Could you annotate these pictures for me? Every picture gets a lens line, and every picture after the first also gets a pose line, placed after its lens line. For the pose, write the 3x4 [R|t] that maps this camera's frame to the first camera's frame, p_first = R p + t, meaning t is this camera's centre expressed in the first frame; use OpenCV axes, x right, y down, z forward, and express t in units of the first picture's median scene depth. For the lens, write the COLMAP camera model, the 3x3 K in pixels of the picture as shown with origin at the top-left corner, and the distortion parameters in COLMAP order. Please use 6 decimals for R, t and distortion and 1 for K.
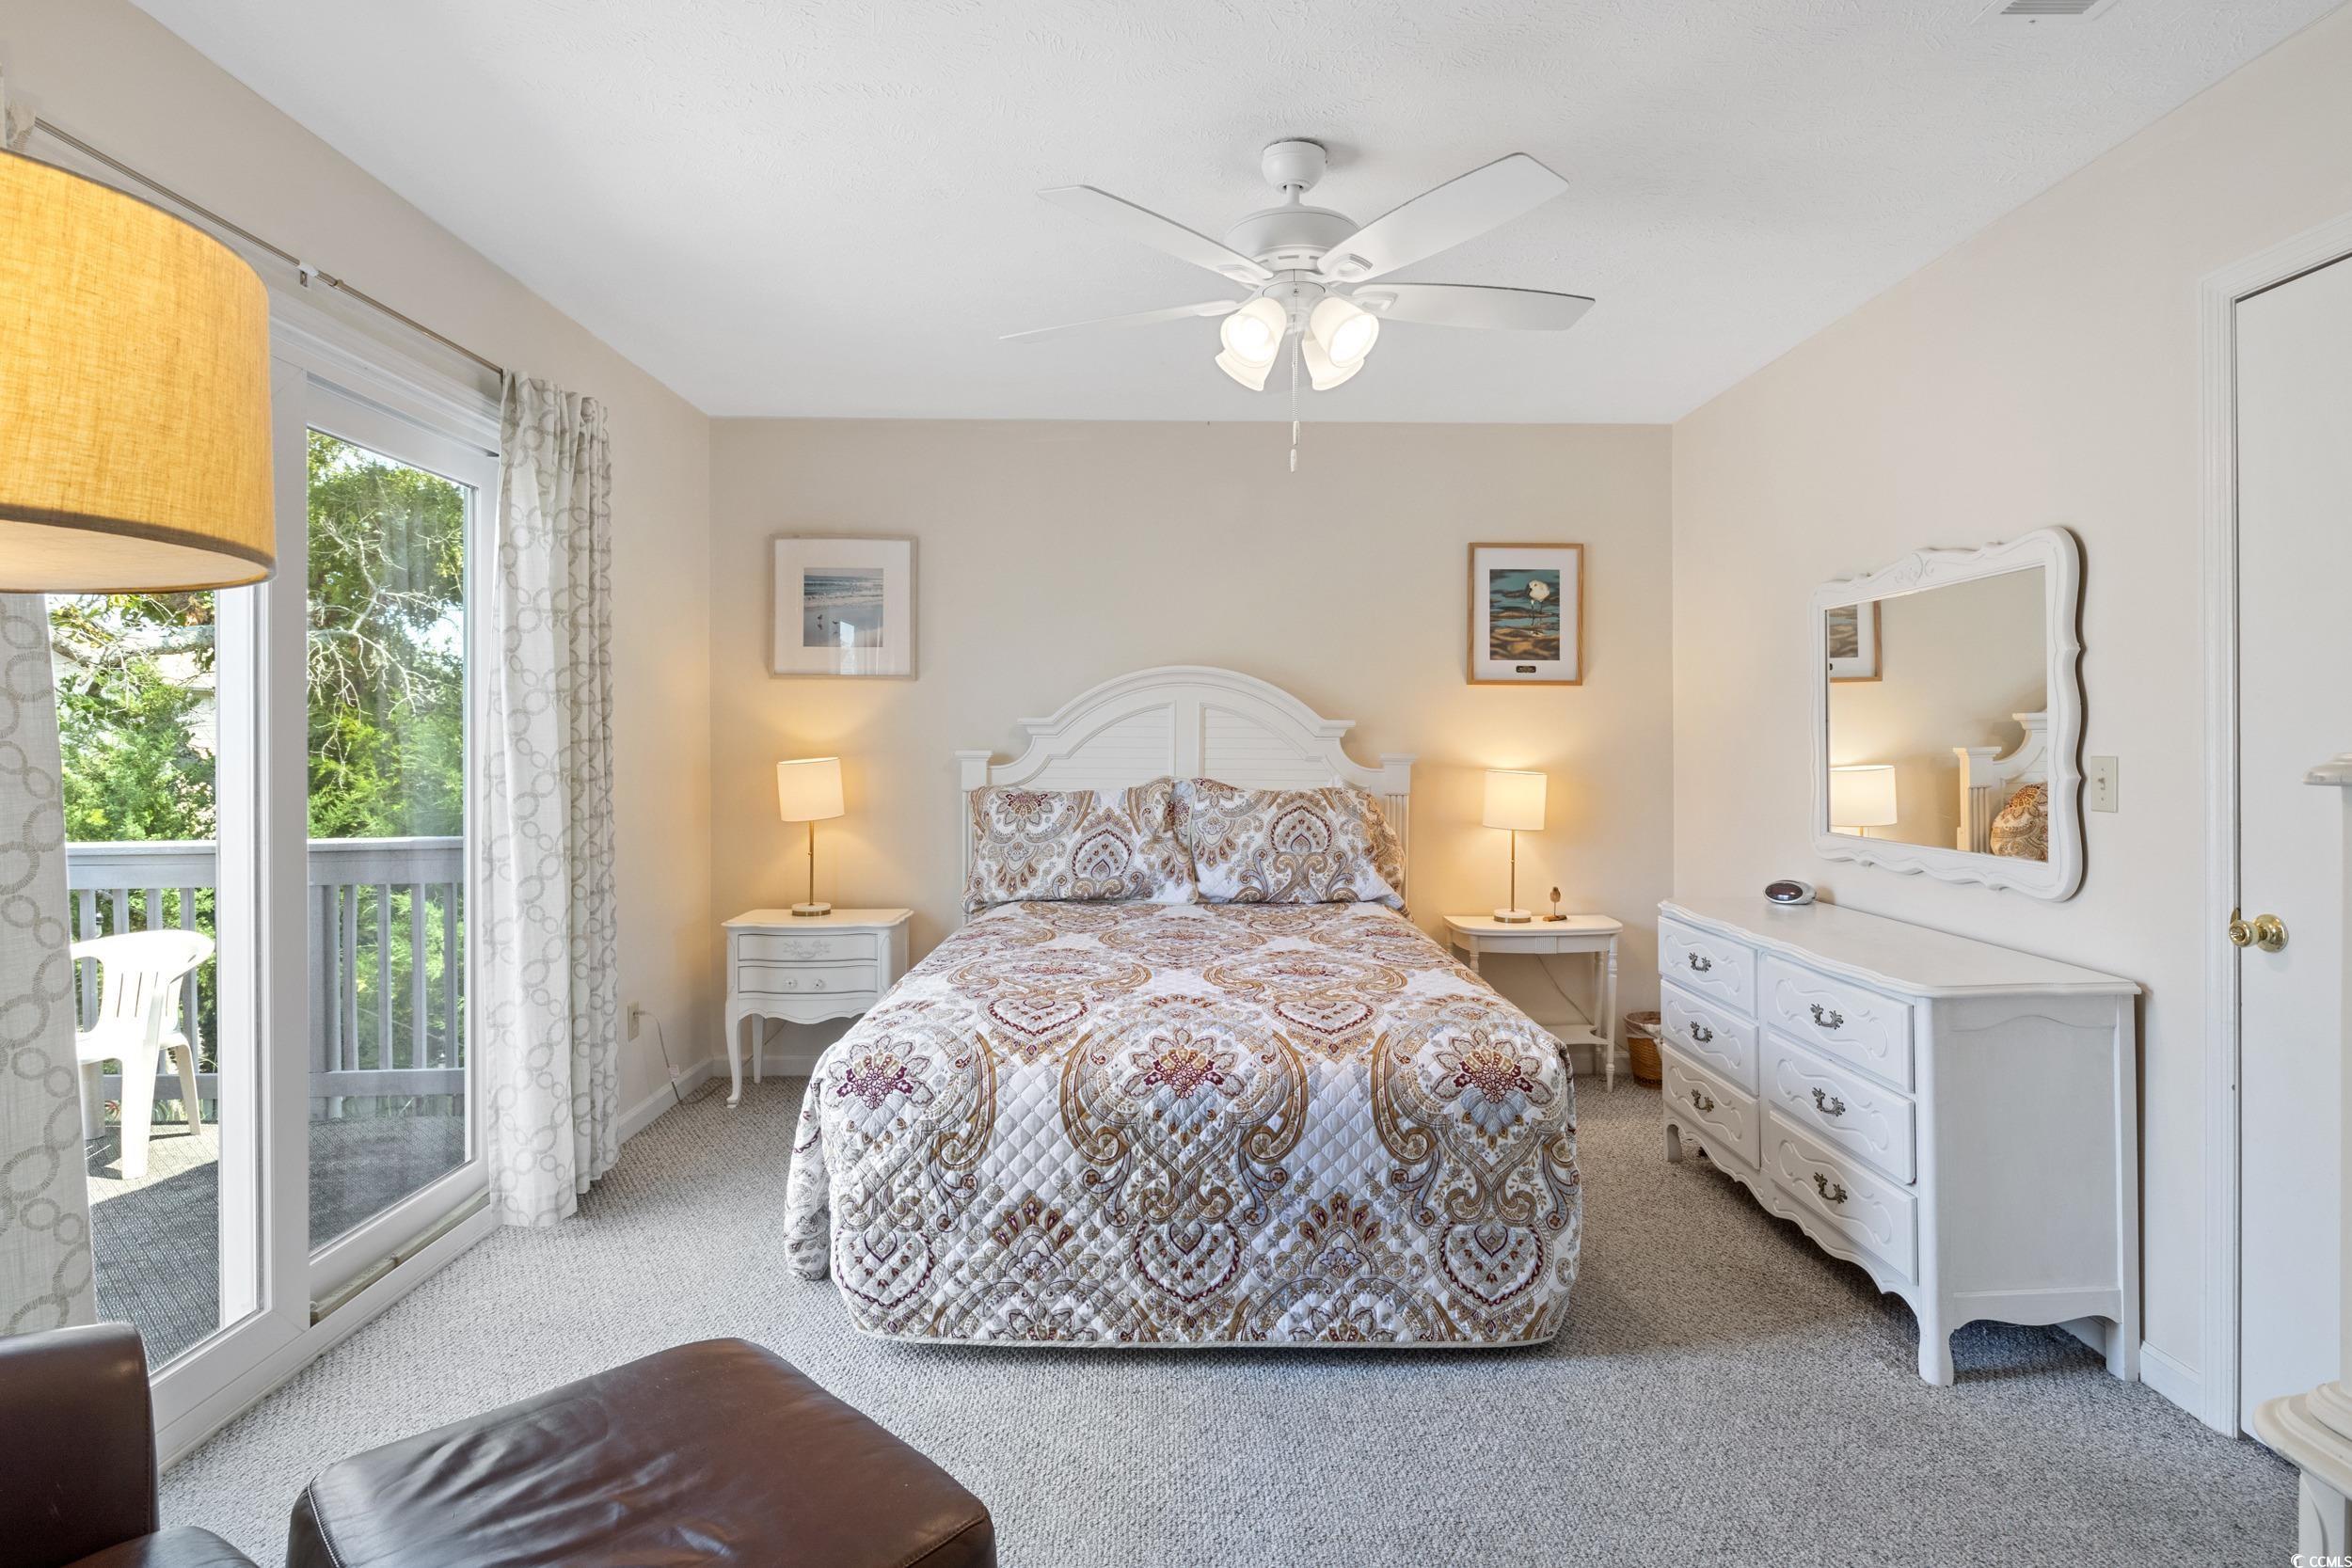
lens RADIAL K [[1178.4, 0, 1197.2], [0, 1178.4, 768.7], [0, 0, 1]] dist [-0.014875, 0.001180]
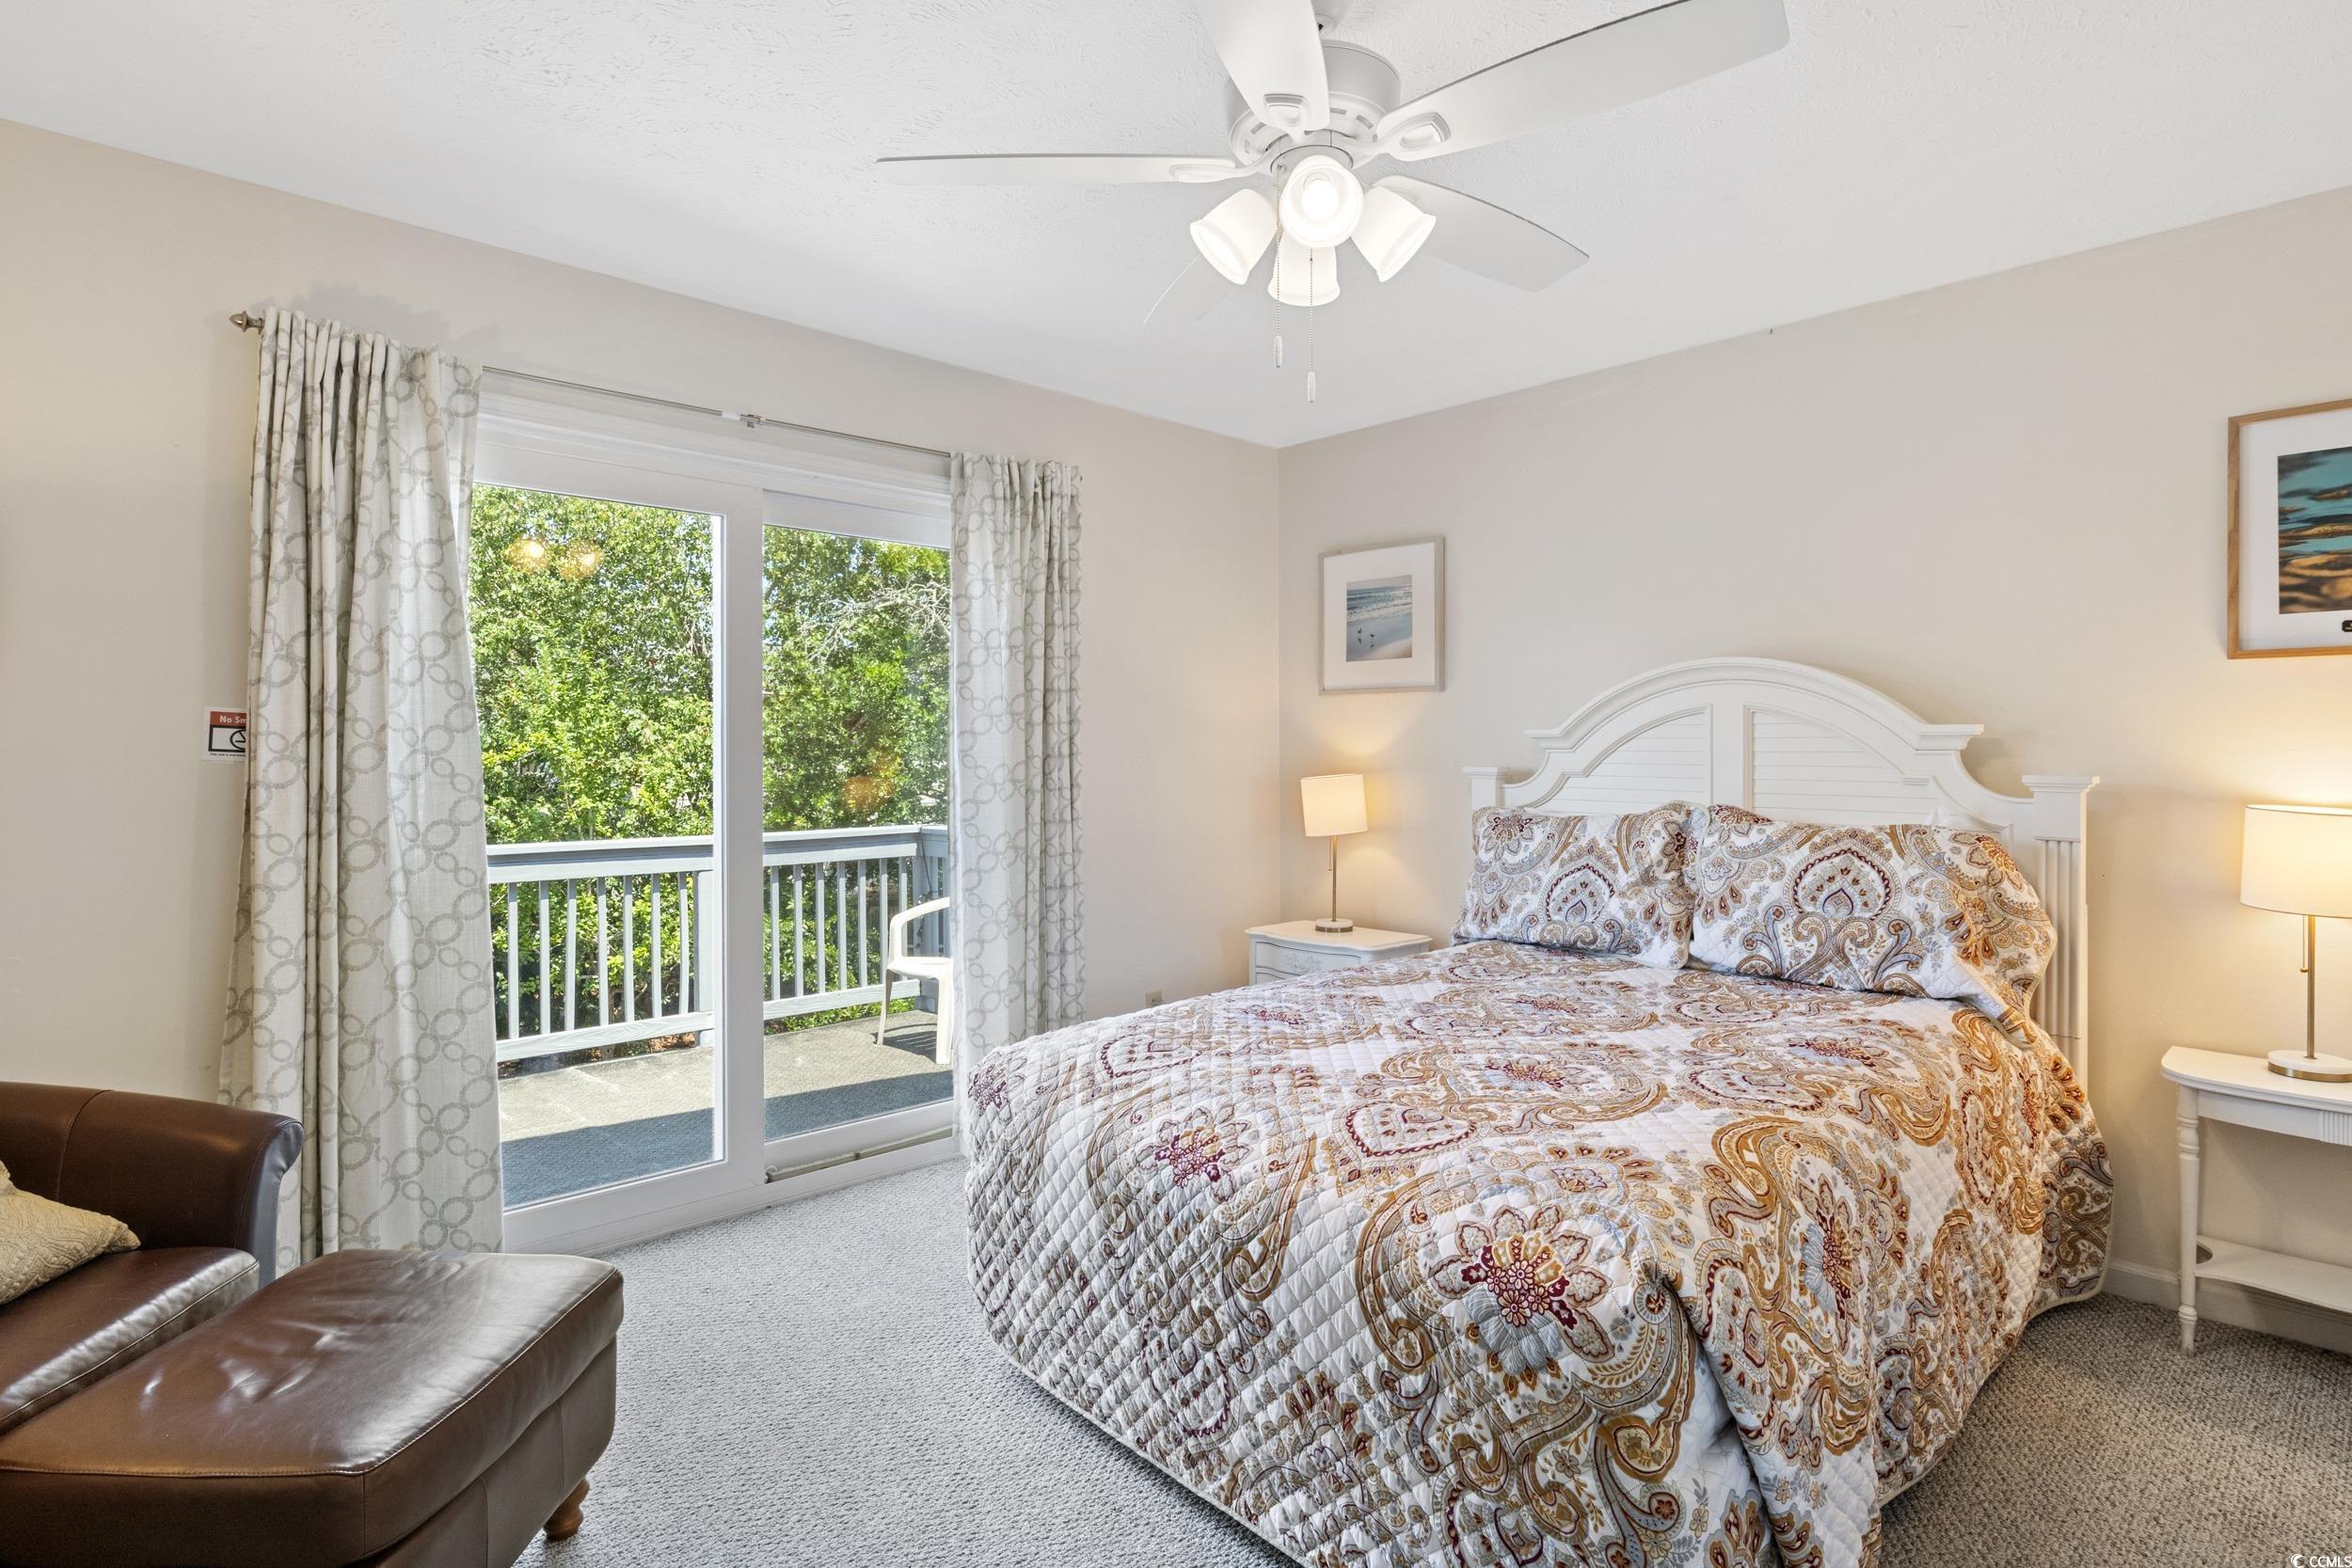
lens RADIAL K [[1178.4, 0, 1197.2], [0, 1178.4, 768.7], [0, 0, 1]] dist [-0.014875, 0.001180]
pose [[0.675800, 0.006857, -0.737053, 0.600350], [-0.015651, 0.999865, -0.005049, -0.010977], [0.736919, 0.014948, 0.675816, 0.438157]]
